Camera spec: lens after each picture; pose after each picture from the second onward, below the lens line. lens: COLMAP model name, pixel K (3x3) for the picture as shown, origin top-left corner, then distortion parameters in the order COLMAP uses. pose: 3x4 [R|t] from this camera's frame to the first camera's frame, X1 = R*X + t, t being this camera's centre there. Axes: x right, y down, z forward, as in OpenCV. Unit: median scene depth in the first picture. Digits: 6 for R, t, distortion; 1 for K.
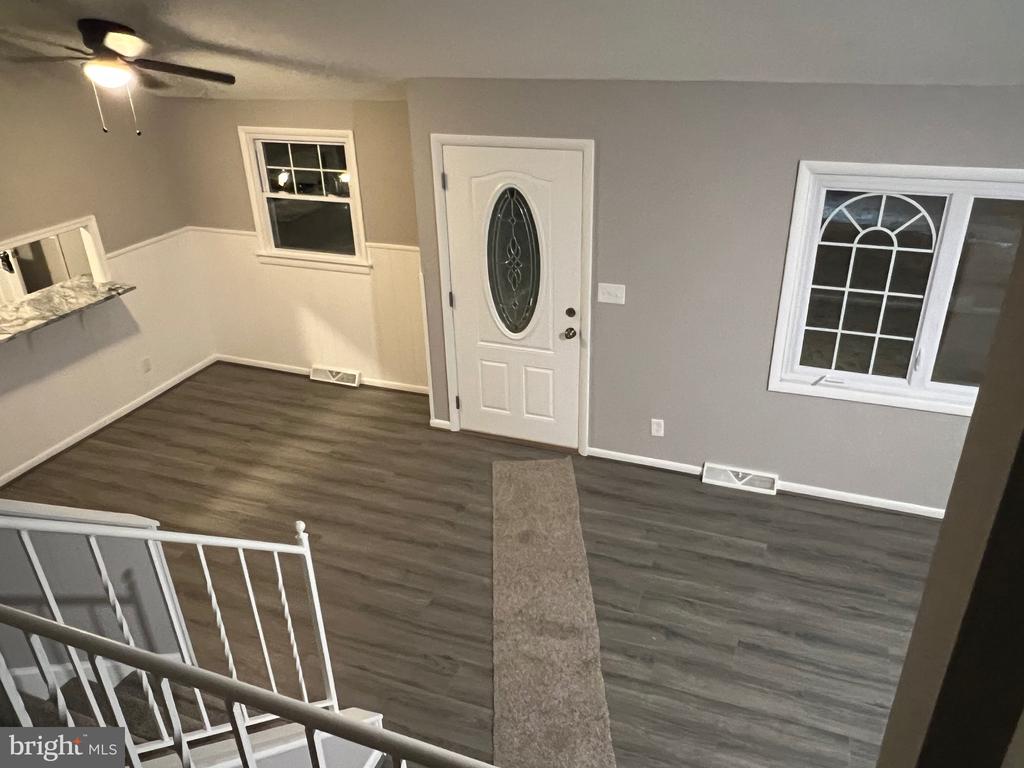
lens RADIAL K [[768.5, 0, 515.2], [0, 768.5, 394.7], [0, 0, 1]] dist [0.011199, -0.014261]
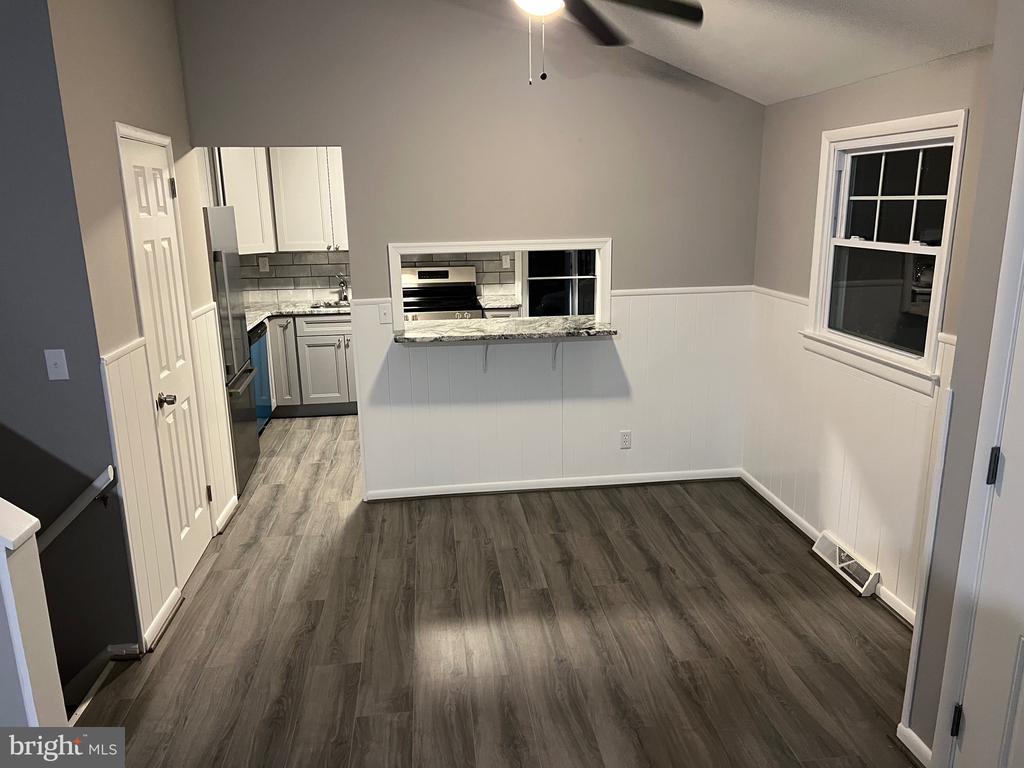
lens RADIAL K [[768.5, 0, 506.7], [0, 768.5, 394.5], [0, 0, 1]] dist [0.011199, -0.014261]
pose [[0.466714, 0.236085, -0.852316, 0.113680], [-0.401465, 0.915255, 0.033684, -0.061710], [0.788038, 0.326454, 0.521942, 0.515539]]
